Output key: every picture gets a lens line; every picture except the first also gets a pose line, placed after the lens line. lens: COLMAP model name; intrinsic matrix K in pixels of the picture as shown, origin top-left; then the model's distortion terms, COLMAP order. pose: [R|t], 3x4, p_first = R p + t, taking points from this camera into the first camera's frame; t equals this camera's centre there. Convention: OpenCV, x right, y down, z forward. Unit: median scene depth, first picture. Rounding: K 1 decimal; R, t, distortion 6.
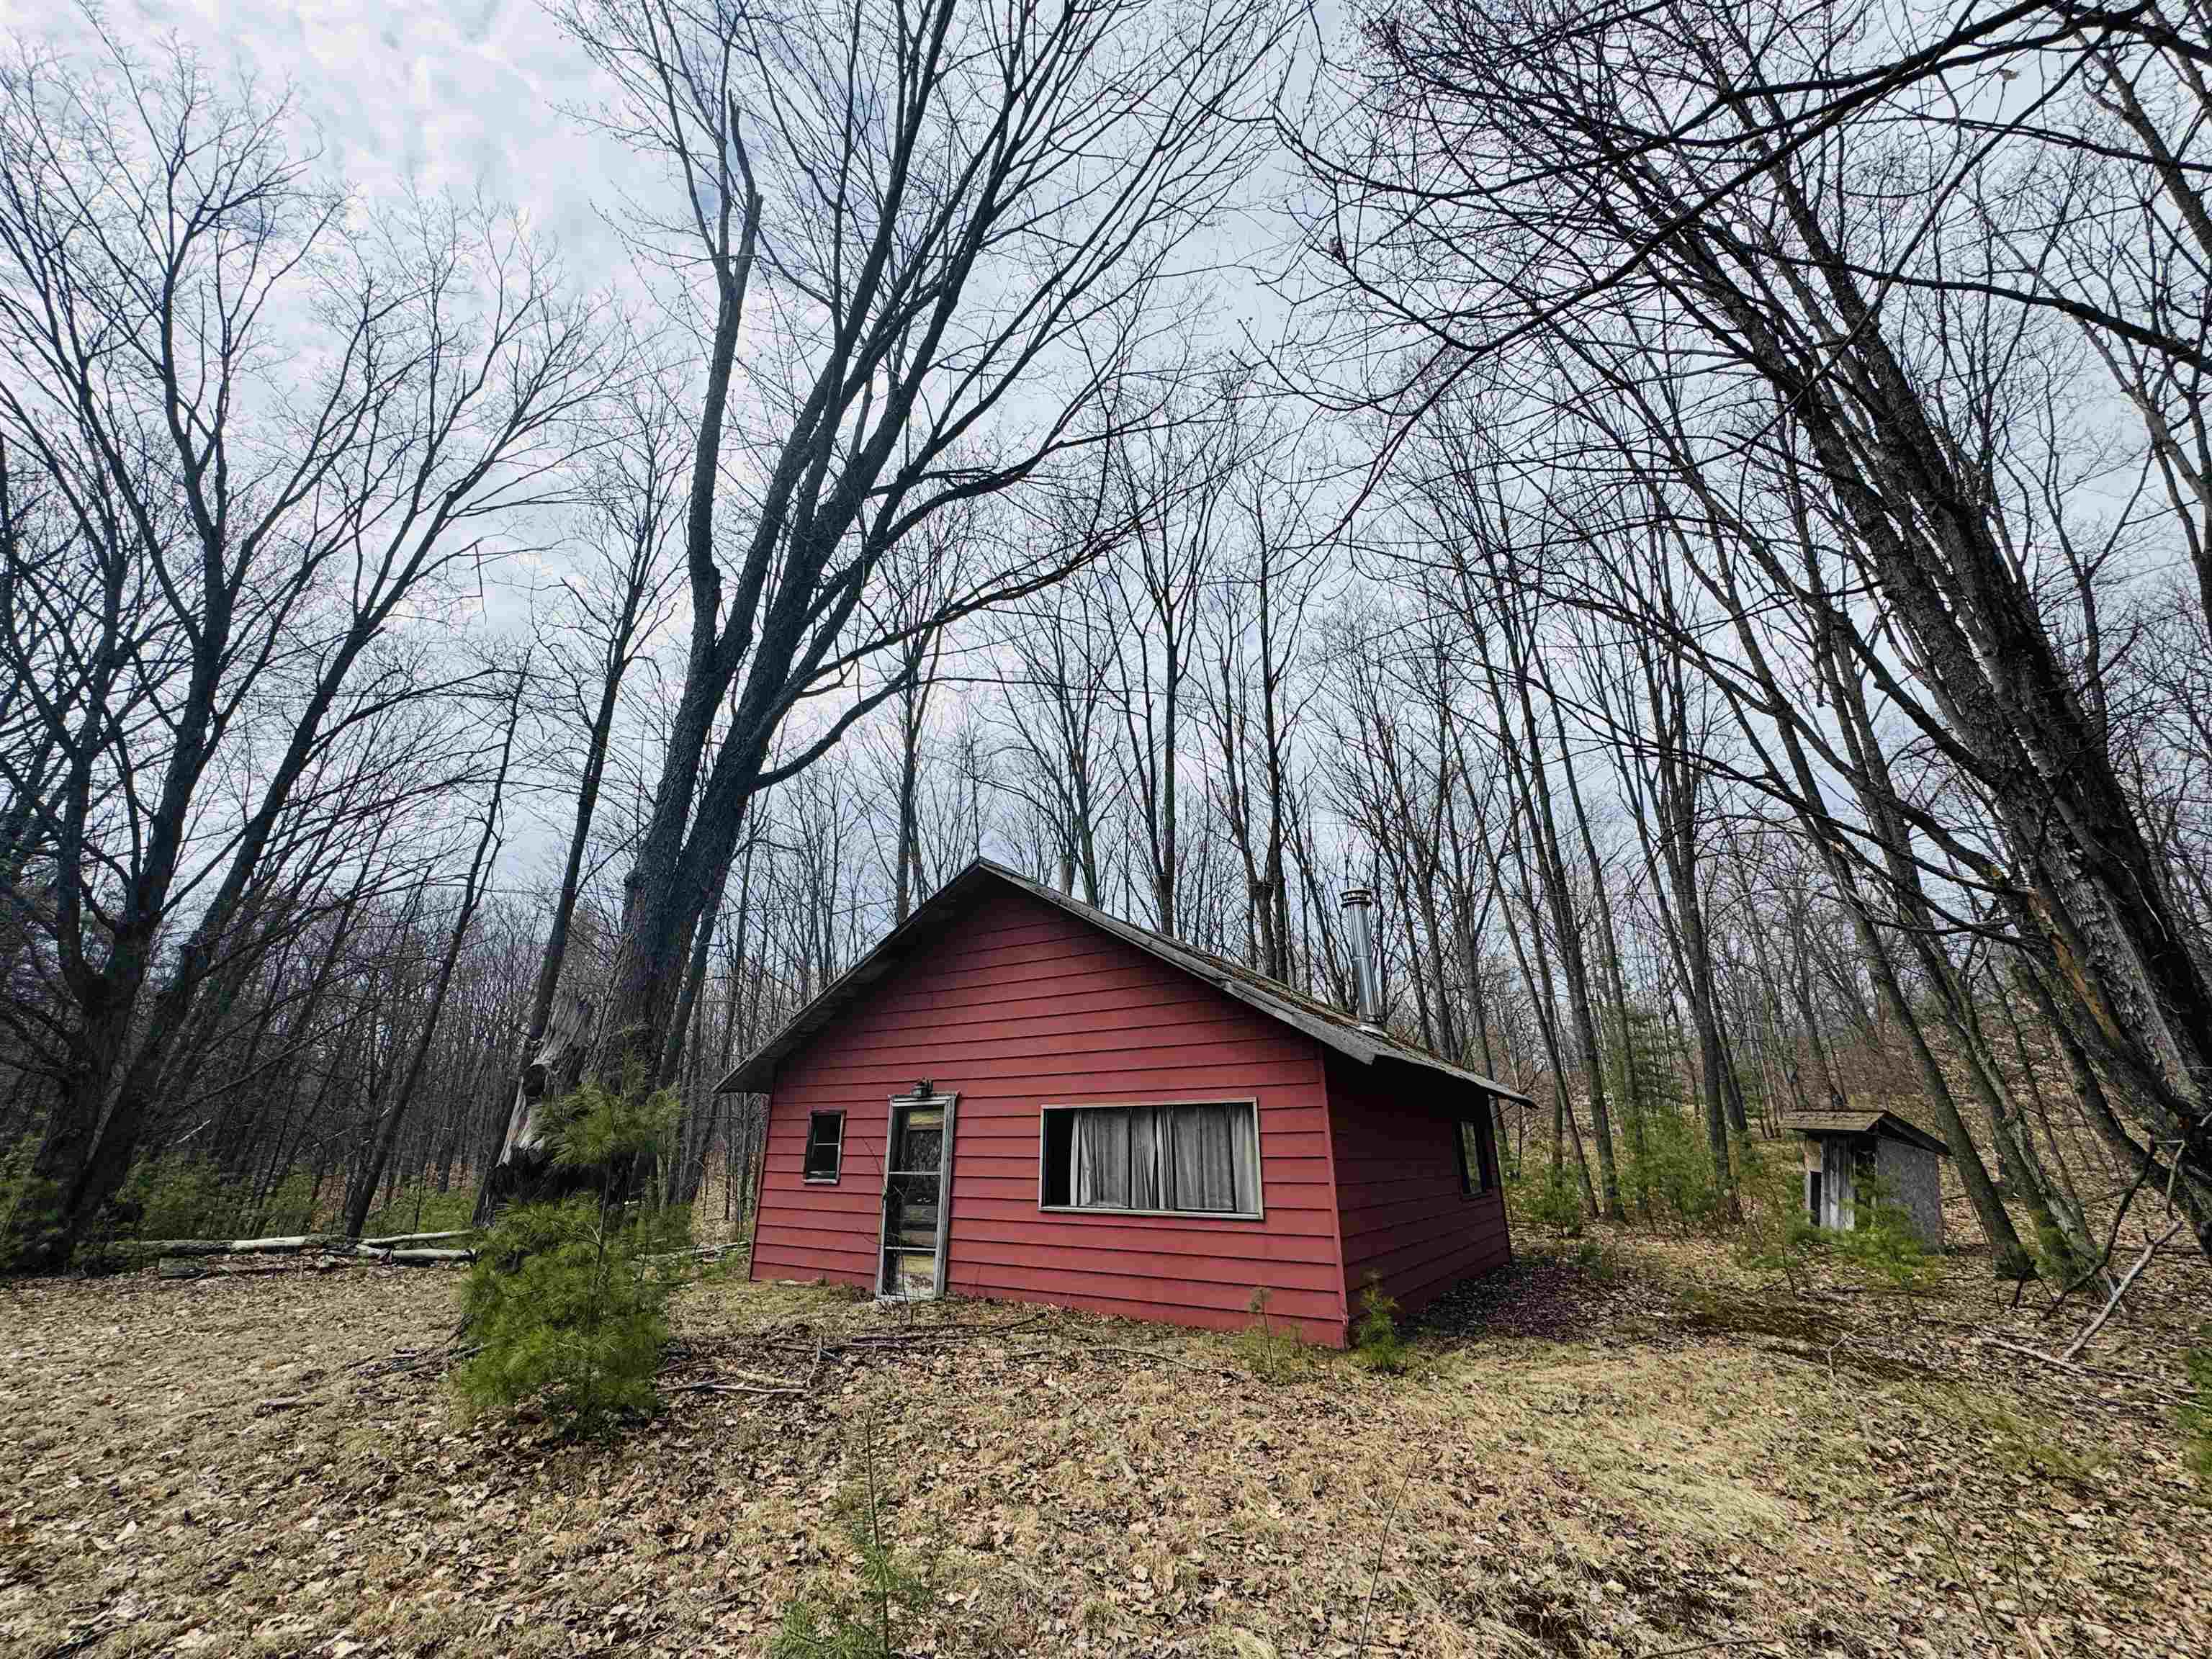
lens RADIAL K [[883.6, 0, 1109.0], [0, 883.6, 828.8], [0, 0, 1]] dist [-0.002121, 0.000556]
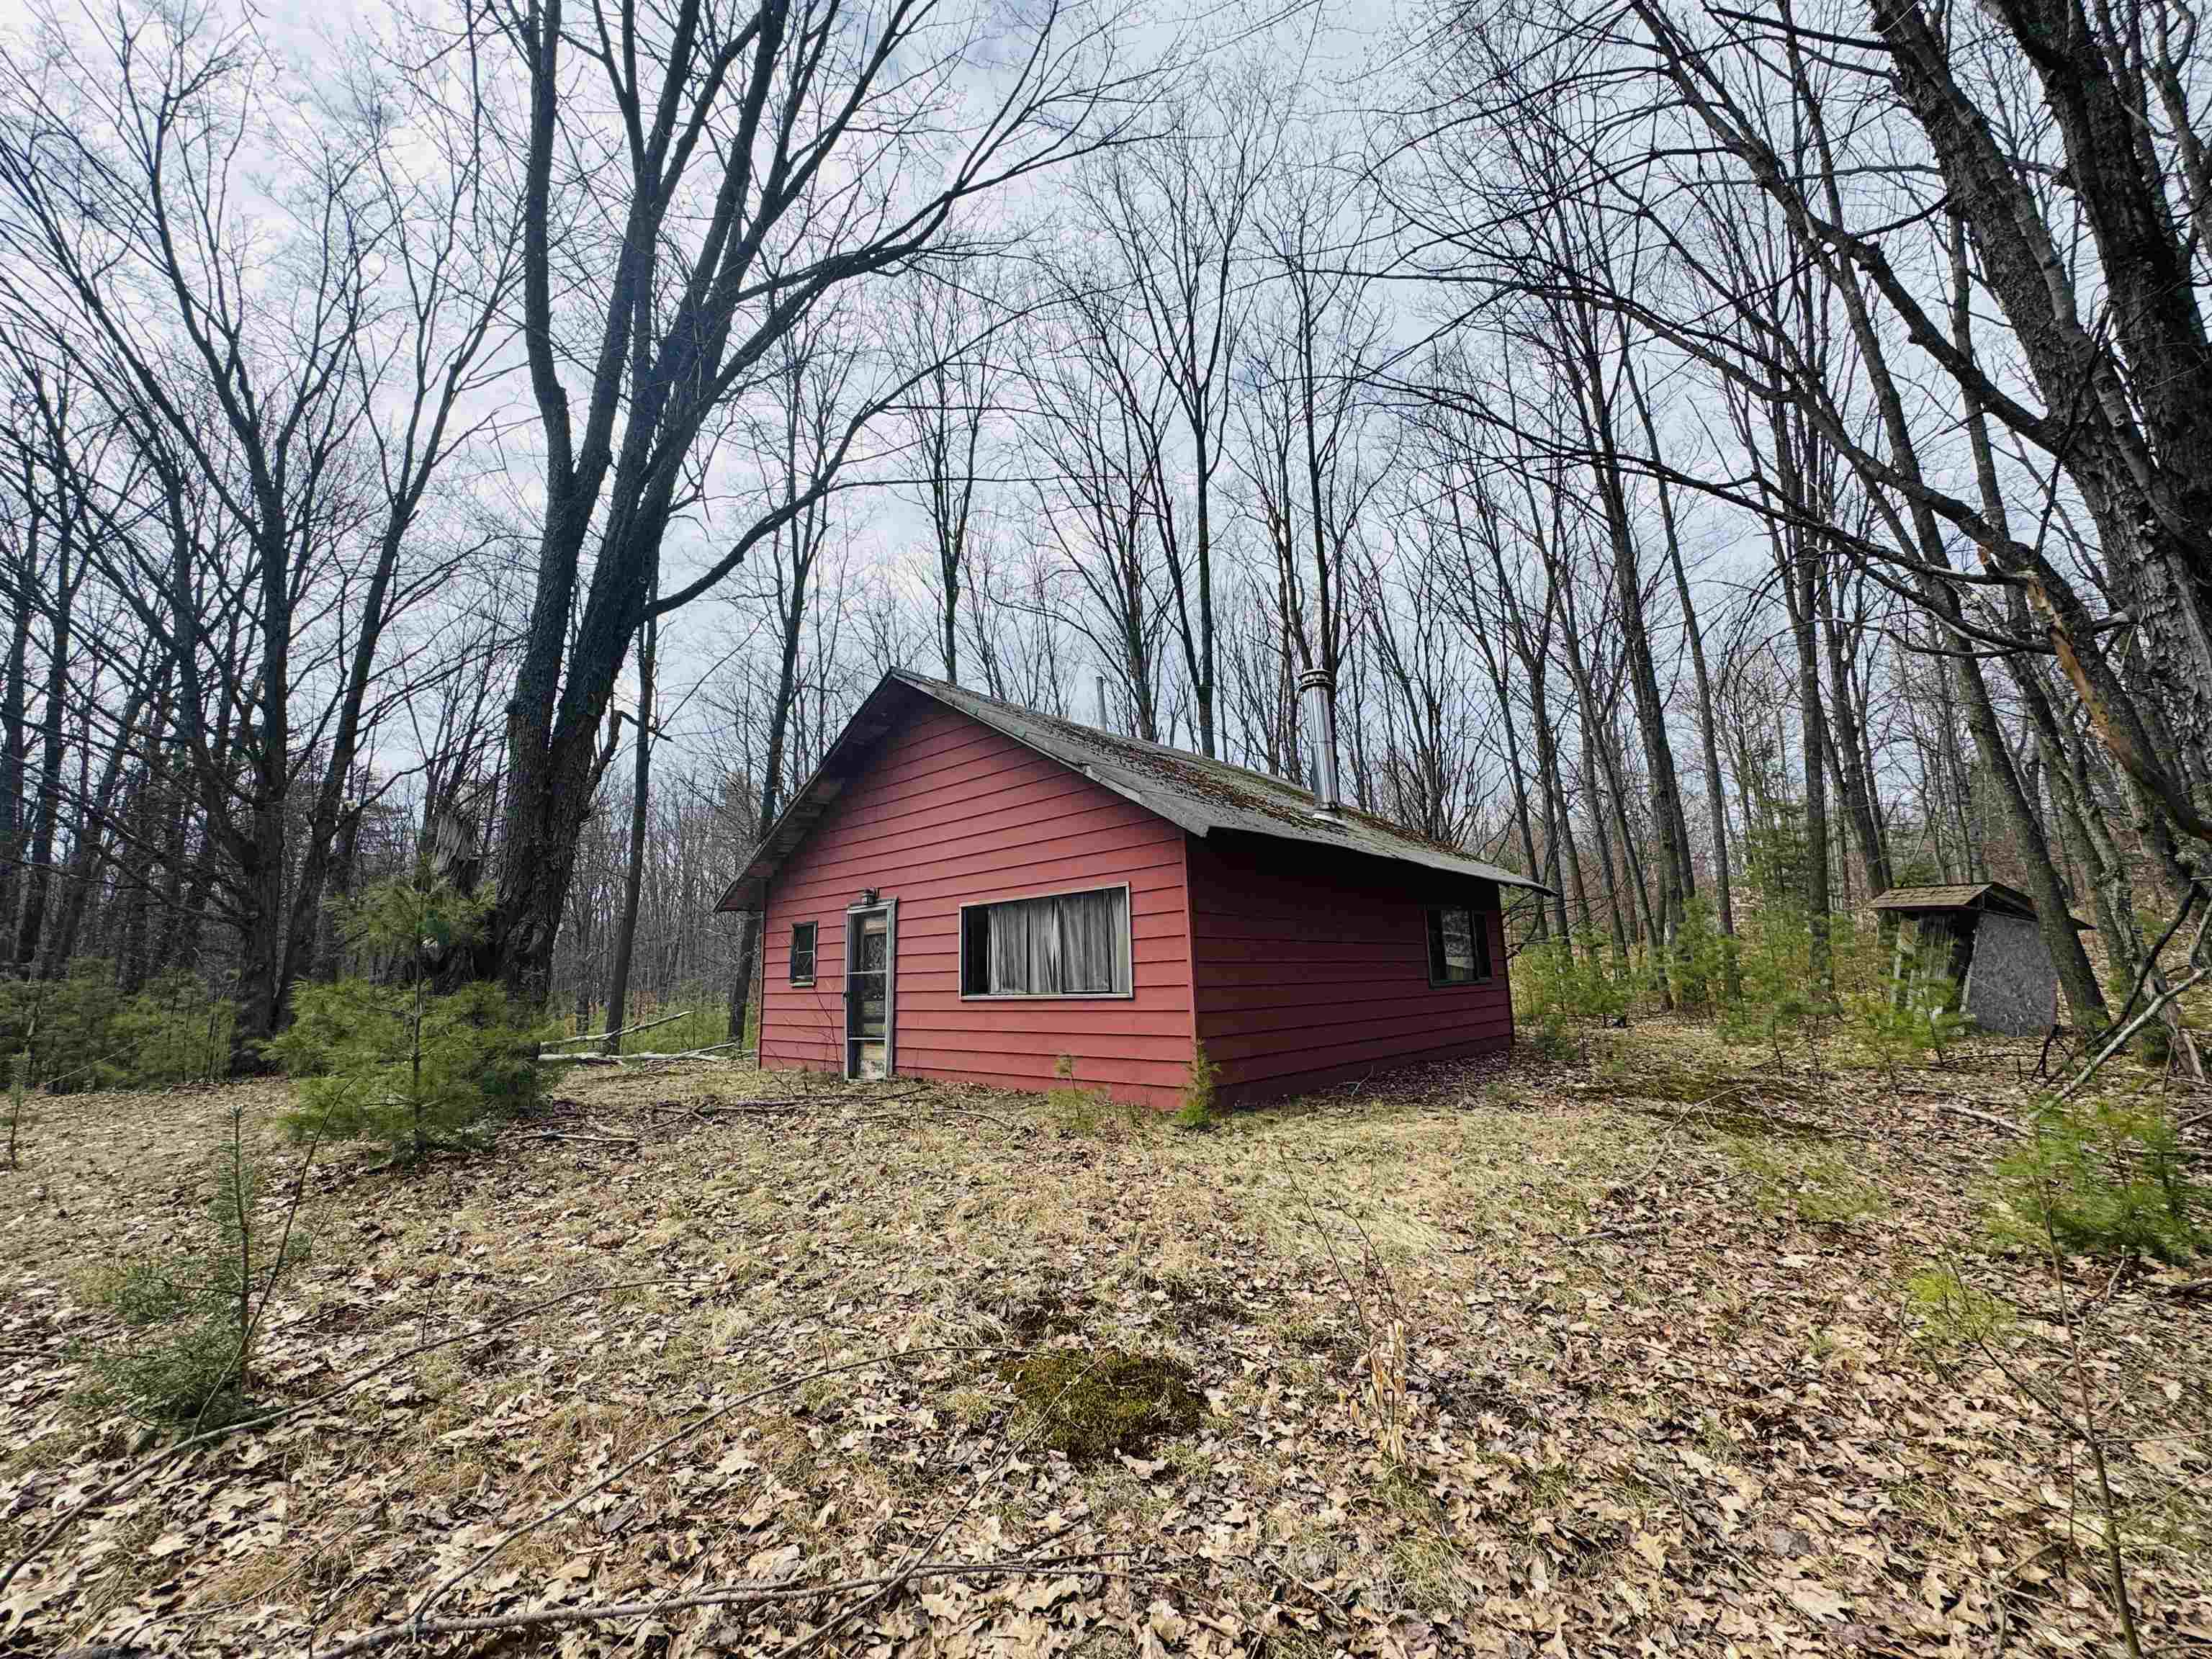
lens RADIAL K [[885.1, 0, 1106.0], [0, 885.1, 829.5], [0, 0, 1]] dist [-0.001562, 0.000116]
pose [[0.983538, -0.057764, -0.171221, 0.242736], [0.088184, 0.980473, 0.175775, 0.056167], [0.157724, -0.187981, 0.969426, 0.042315]]
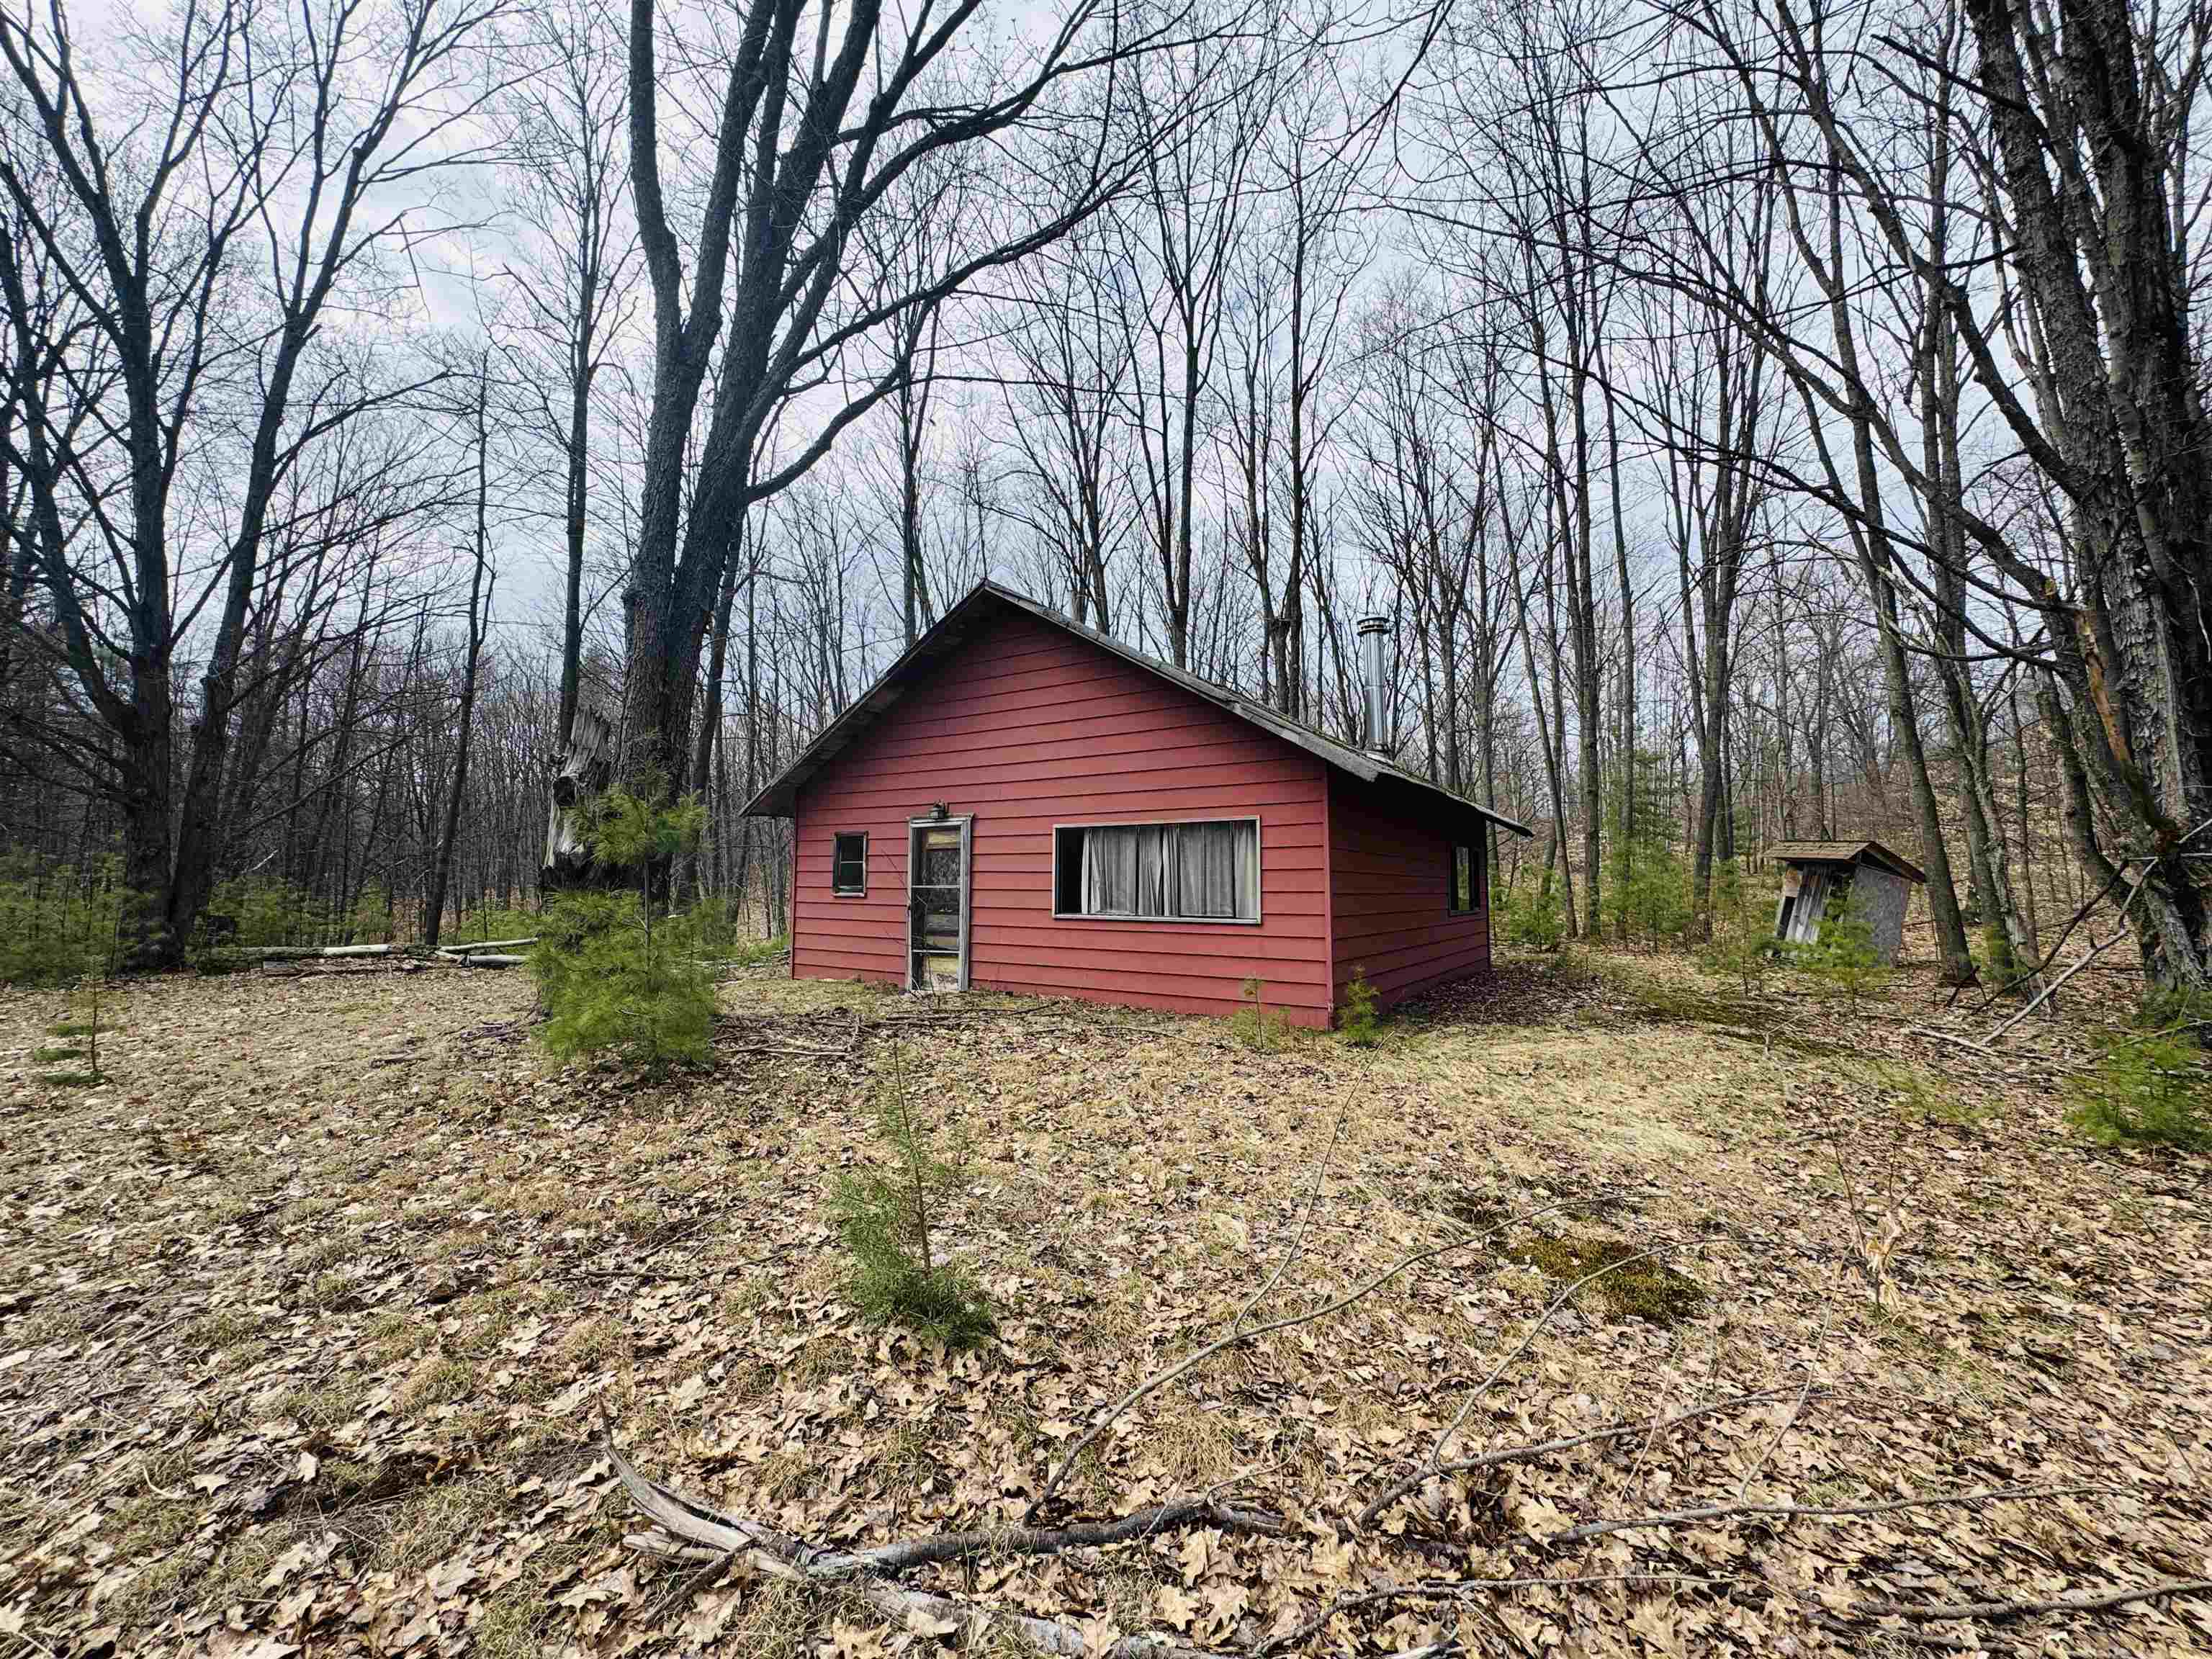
lens RADIAL K [[883.6, 0, 1109.0], [0, 883.6, 828.8], [0, 0, 1]] dist [-0.002121, 0.000556]
pose [[0.999884, 0.003705, -0.014799, 0.004207], [0.000615, 0.959475, 0.281792, 0.021231], [0.015243, -0.281769, 0.959361, -0.000485]]
